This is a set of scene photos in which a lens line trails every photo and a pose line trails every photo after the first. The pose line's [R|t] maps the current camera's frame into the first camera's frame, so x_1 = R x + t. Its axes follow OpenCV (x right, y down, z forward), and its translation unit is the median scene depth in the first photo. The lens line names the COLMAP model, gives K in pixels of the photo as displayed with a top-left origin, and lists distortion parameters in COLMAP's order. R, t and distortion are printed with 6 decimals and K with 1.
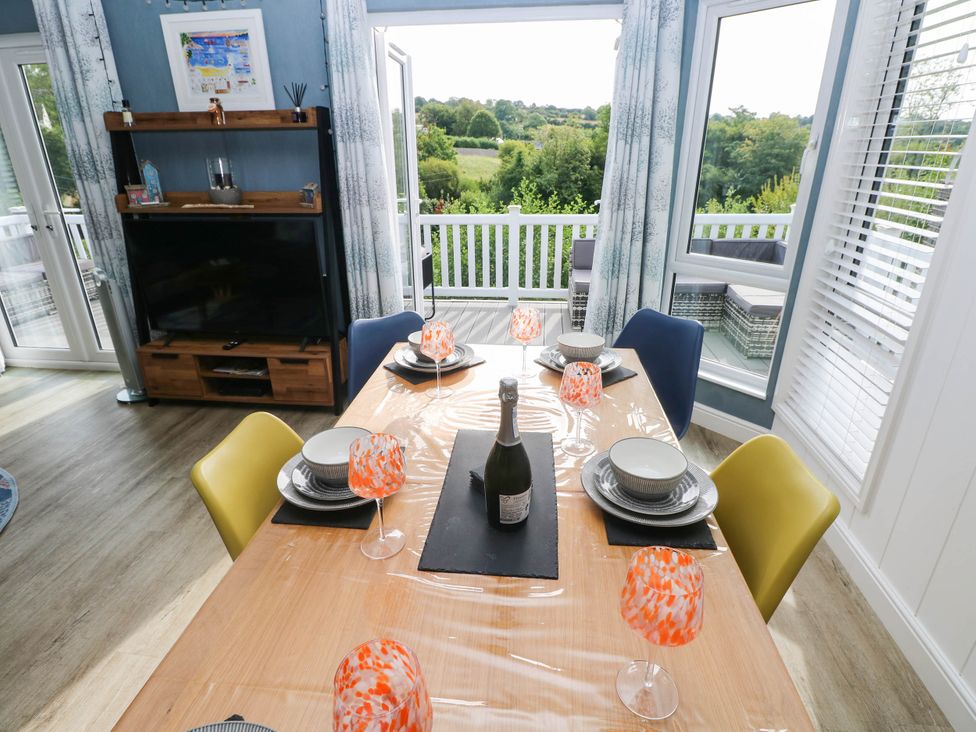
lens RADIAL K [[522.3, 0, 483.3], [0, 522.3, 362.8], [0, 0, 1]] dist [-0.004295, -0.009396]
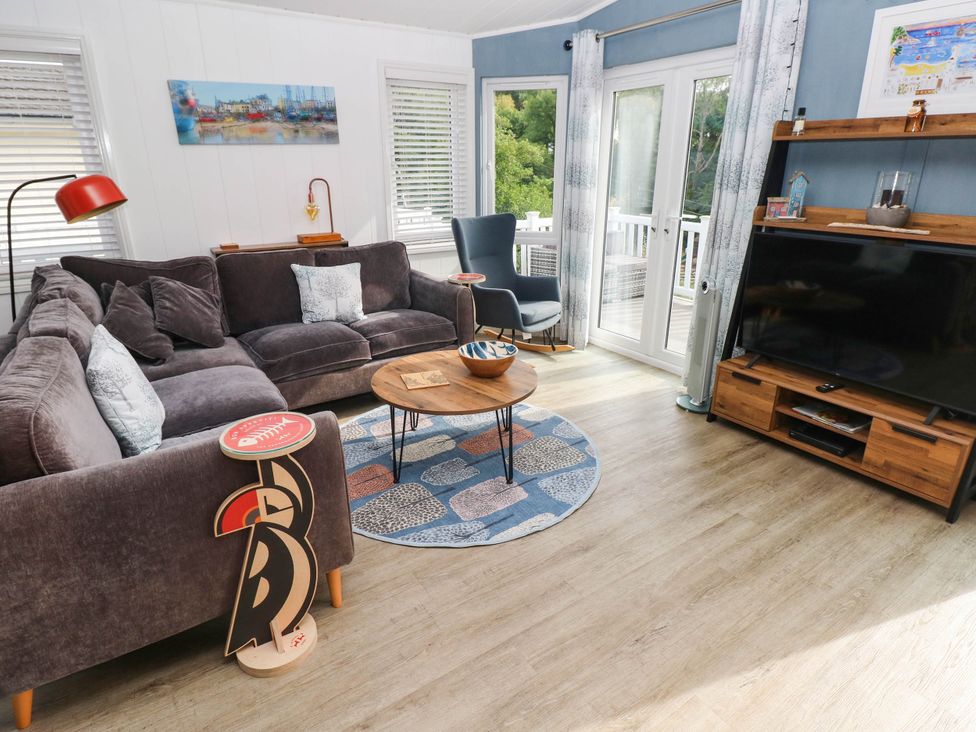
lens RADIAL K [[541.9, 0, 484.8], [0, 541.9, 362.5], [0, 0, 1]] dist [-0.003686, -0.012047]
pose [[0.647467, 0.263364, -0.715140, -0.226605], [-0.286334, 0.953705, 0.091982, 0.005489], [0.706257, 0.145214, 0.692903, -0.010740]]
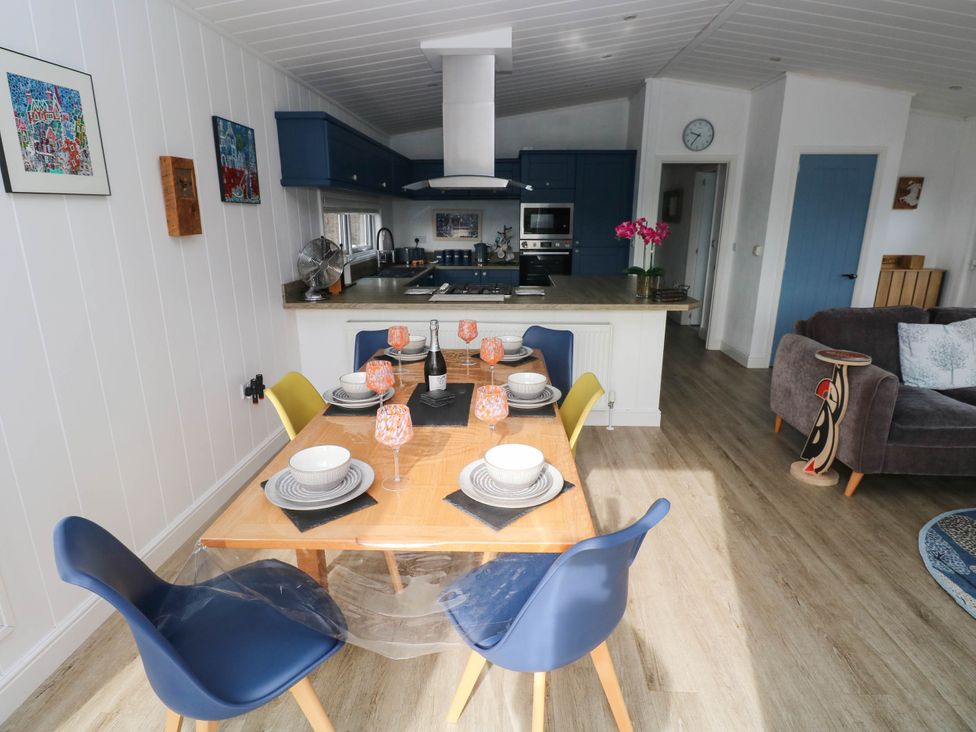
lens RADIAL K [[522.3, 0, 485.7], [0, 522.3, 365.9], [0, 0, 1]] dist [-0.004295, -0.009396]
pose [[-0.997334, 0.029724, -0.066647, -0.005115], [-0.017231, 0.791538, 0.610876, -0.367897], [0.070912, 0.610396, -0.788916, 0.898305]]
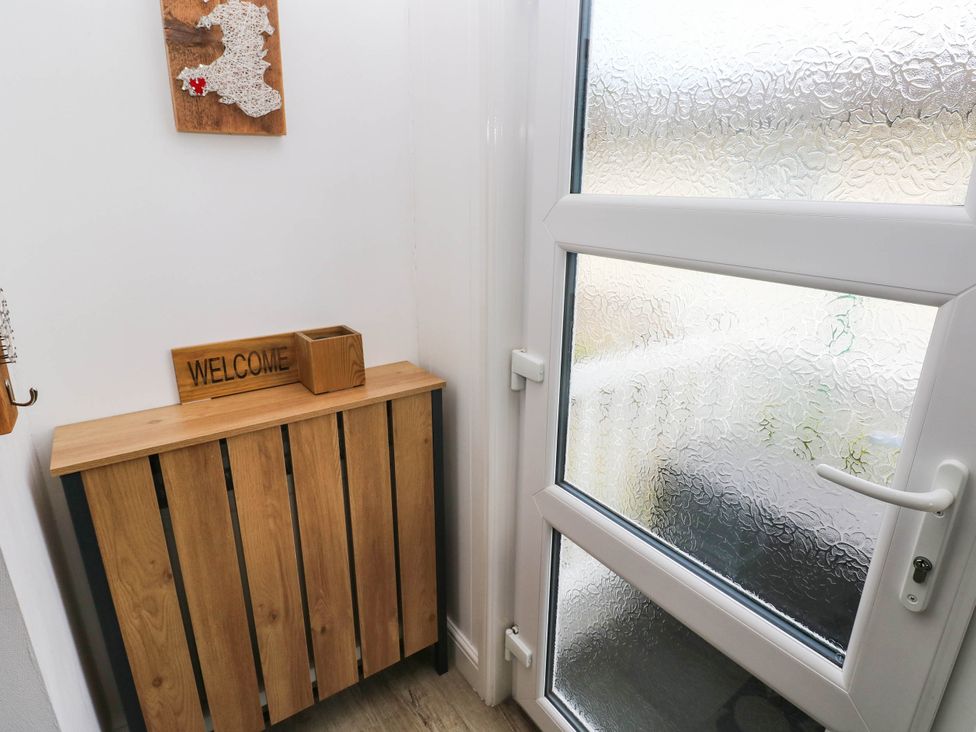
lens RADIAL K [[541.9, 0, 486.0], [0, 541.9, 364.4], [0, 0, 1]] dist [-0.003686, -0.012047]
pose [[-0.747313, 0.208631, -0.630870, -1.382616], [-0.248344, 0.792929, 0.556407, 0.120377], [0.616318, 0.572483, -0.540754, -0.270606]]
